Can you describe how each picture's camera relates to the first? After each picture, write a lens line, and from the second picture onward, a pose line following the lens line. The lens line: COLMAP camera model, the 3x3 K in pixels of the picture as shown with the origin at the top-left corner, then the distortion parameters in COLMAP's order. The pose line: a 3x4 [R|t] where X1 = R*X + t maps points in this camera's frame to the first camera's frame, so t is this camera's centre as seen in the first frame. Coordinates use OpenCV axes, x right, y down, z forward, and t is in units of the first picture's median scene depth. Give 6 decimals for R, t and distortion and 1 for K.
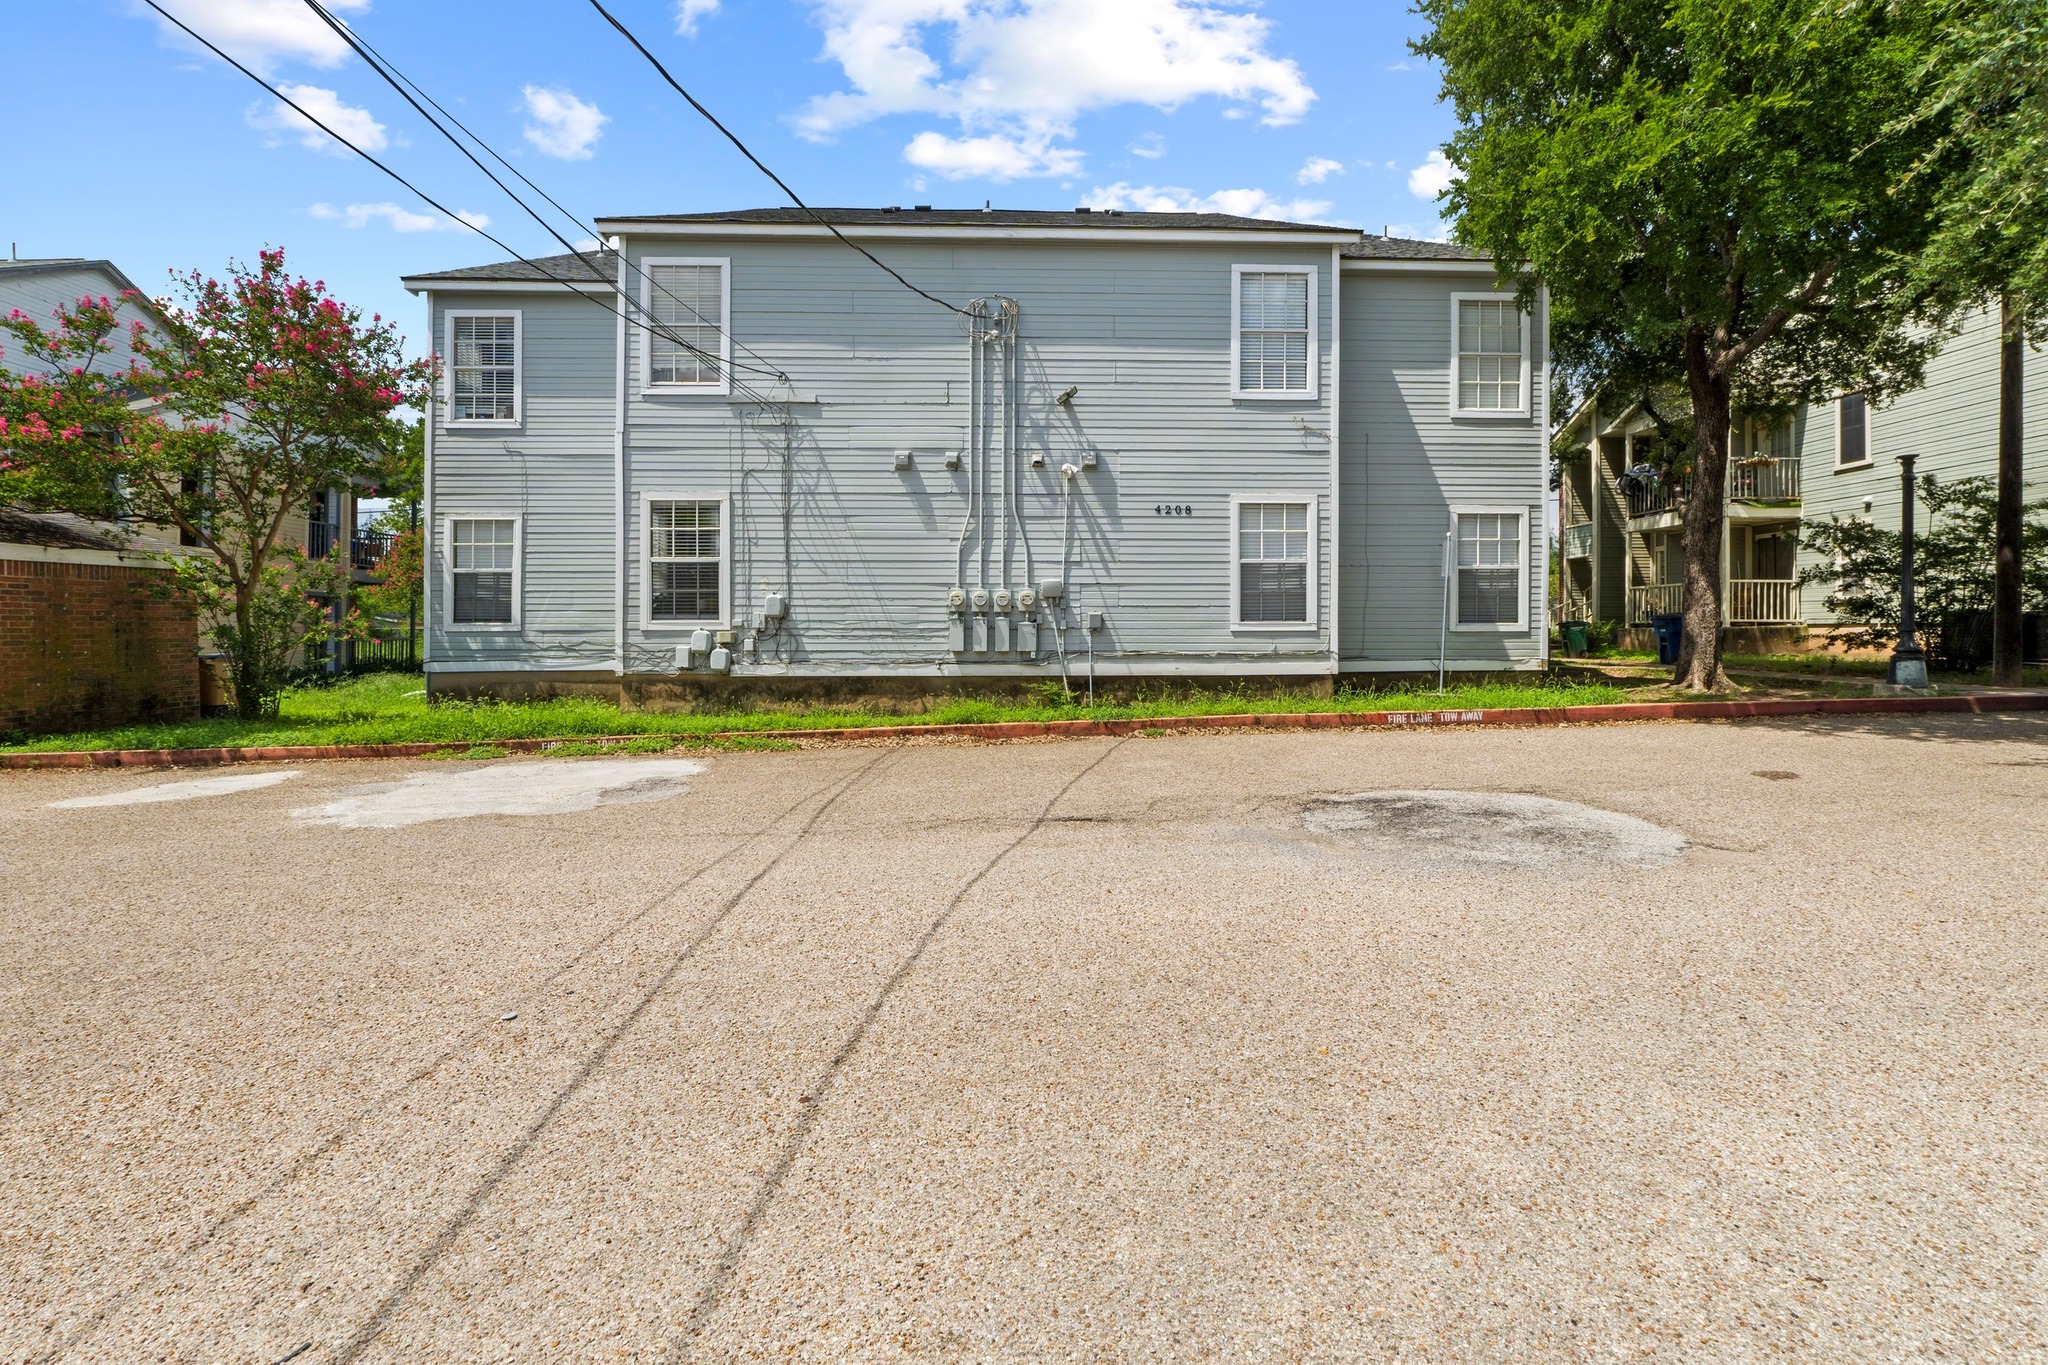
lens RADIAL K [[883.0, 0, 1030.6], [0, 883.0, 665.8], [0, 0, 1]] dist [-0.006752, -0.000350]
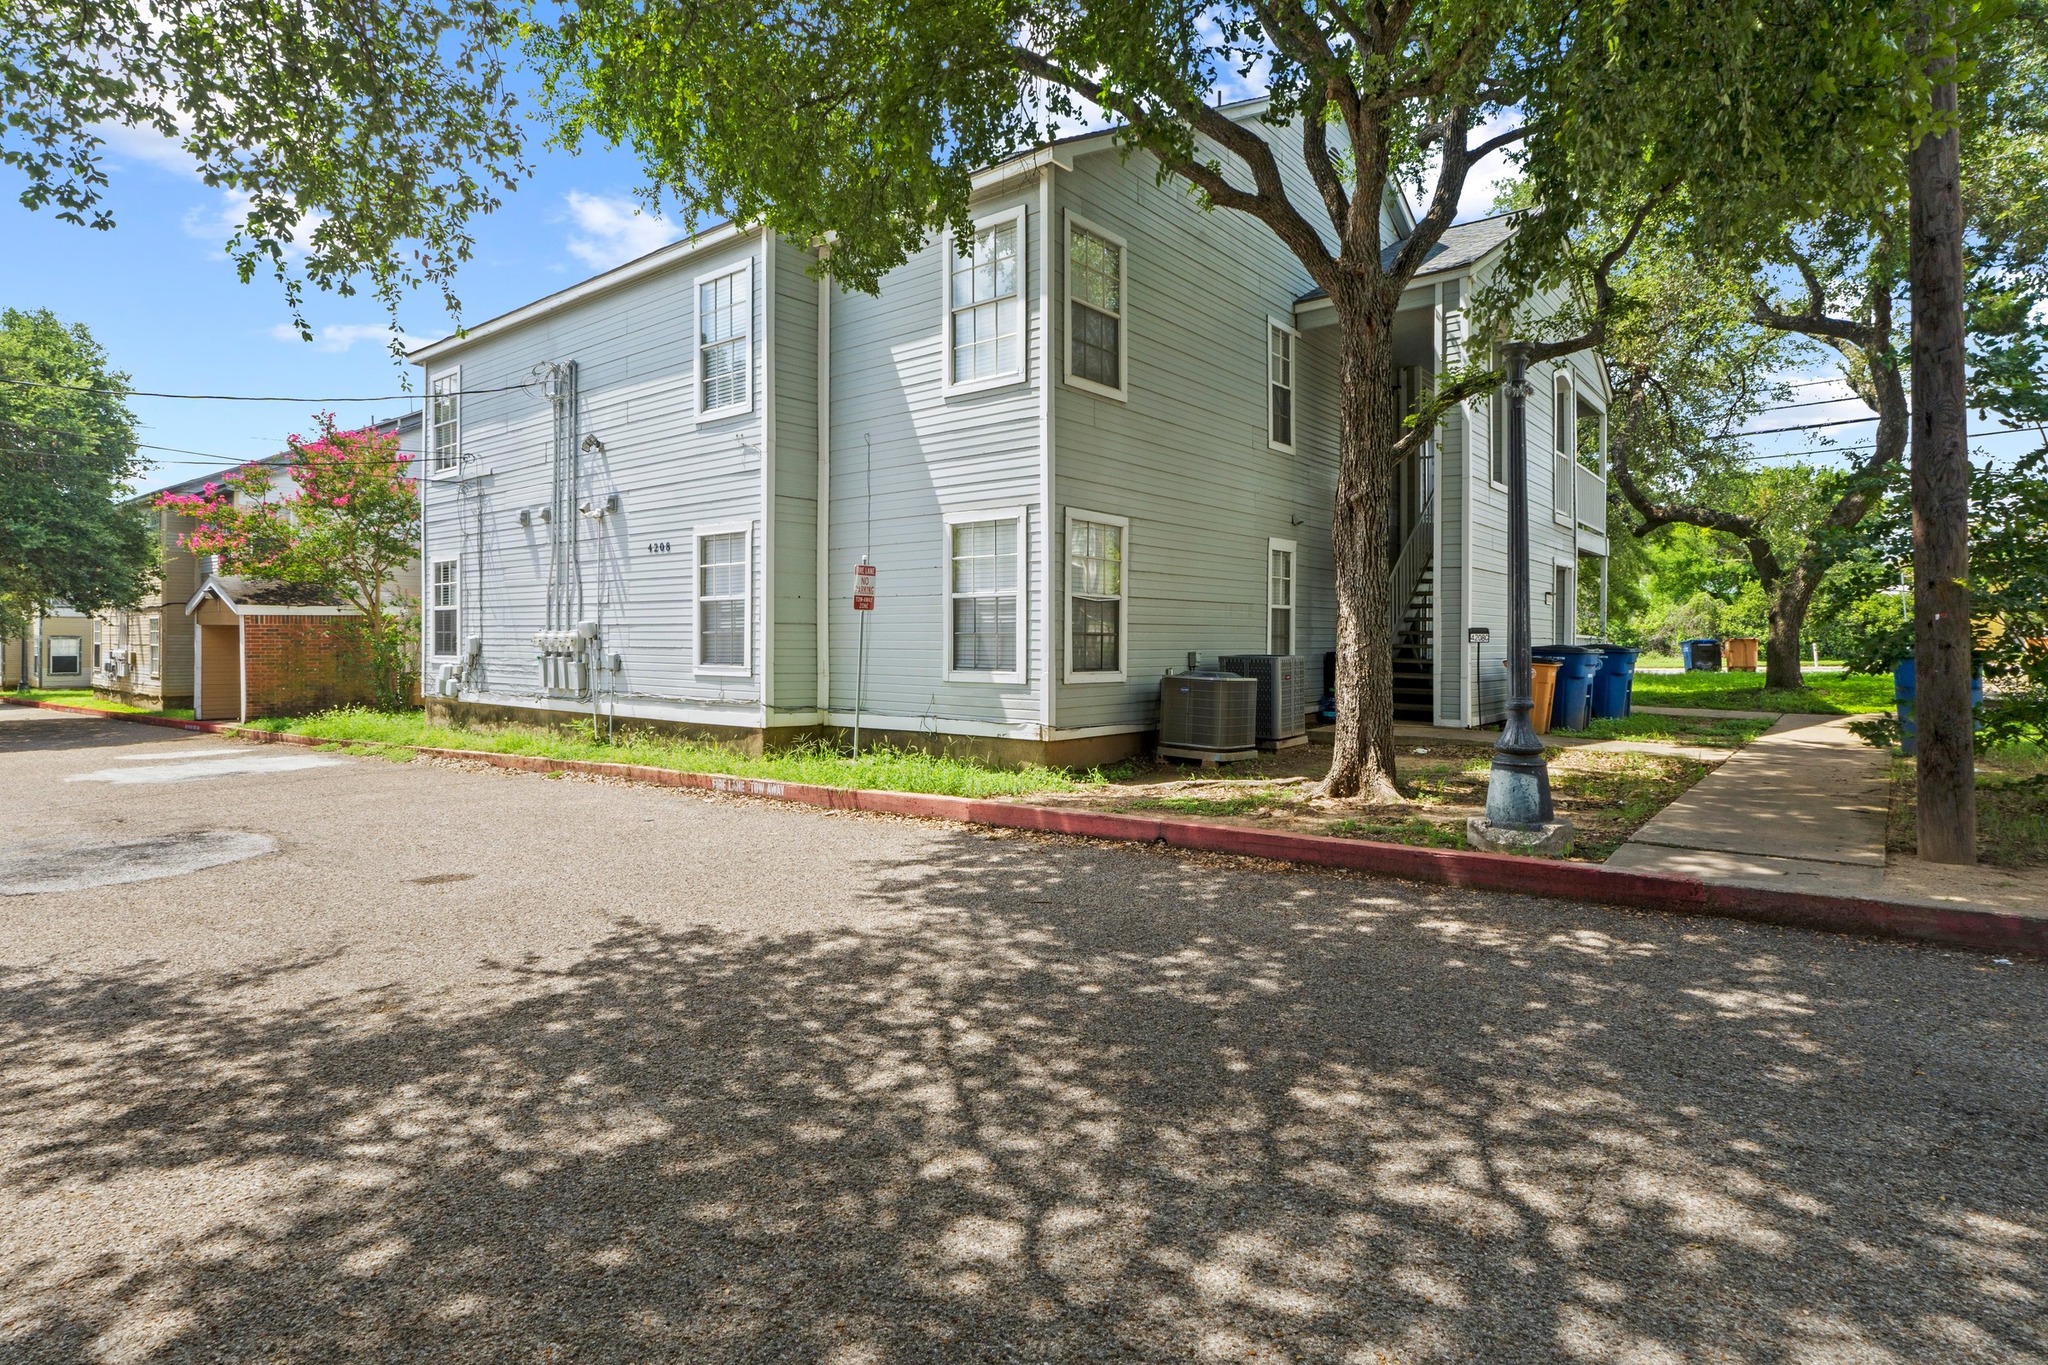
lens RADIAL K [[1054.0, 0, 1026.2], [0, 1054.0, 673.1], [0, 0, 1]] dist [0.002768, 0.000171]
pose [[0.752869, 0.024337, -0.657721, 1.213446], [-0.029383, 0.999563, 0.003352, -0.054852], [0.657515, 0.016802, 0.753254, 0.397264]]
